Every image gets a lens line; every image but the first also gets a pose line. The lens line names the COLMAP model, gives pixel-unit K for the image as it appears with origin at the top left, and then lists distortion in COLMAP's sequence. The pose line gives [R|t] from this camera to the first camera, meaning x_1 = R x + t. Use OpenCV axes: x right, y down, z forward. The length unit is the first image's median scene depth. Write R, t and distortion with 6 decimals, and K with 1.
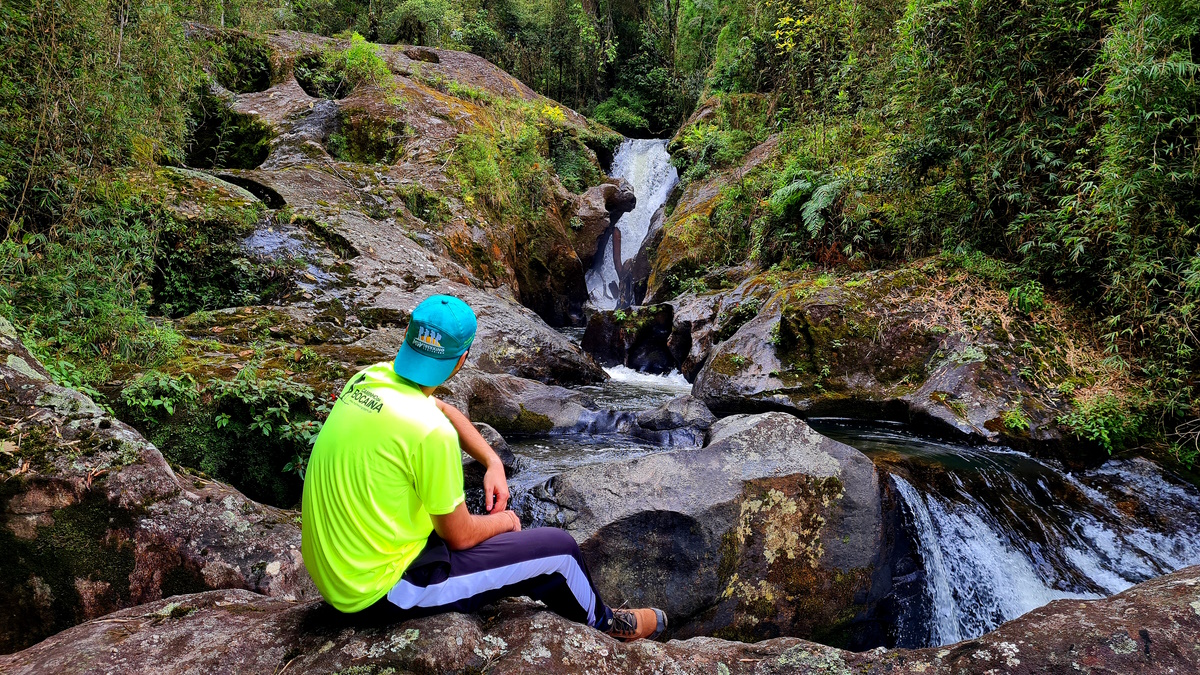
lens RADIAL K [[938.9, 0, 606.8], [0, 938.9, 333.7], [0, 0, 1]] dist [0.053745, -0.021005]
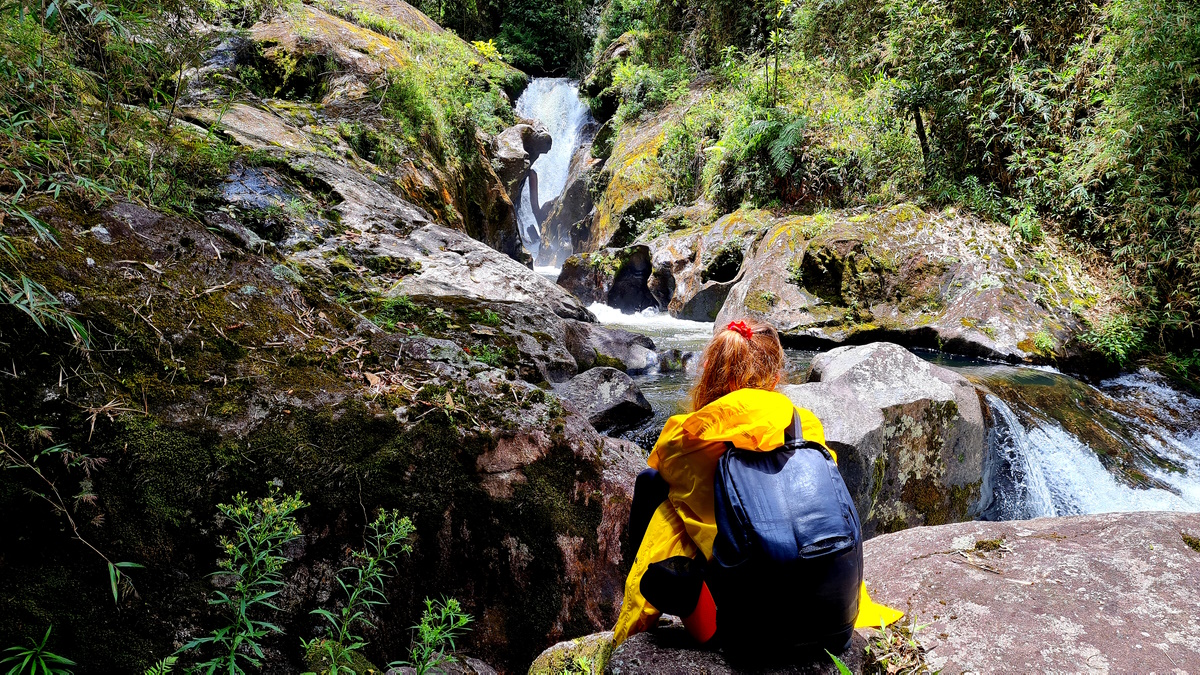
lens RADIAL K [[938.9, 0, 627.4], [0, 938.9, 344.3], [0, 0, 1]] dist [0.053745, -0.021005]
pose [[0.980649, -0.047140, 0.190012, -0.207803], [0.033841, 0.996784, 0.072638, 0.000450], [-0.192825, -0.064802, 0.979091, 0.026296]]
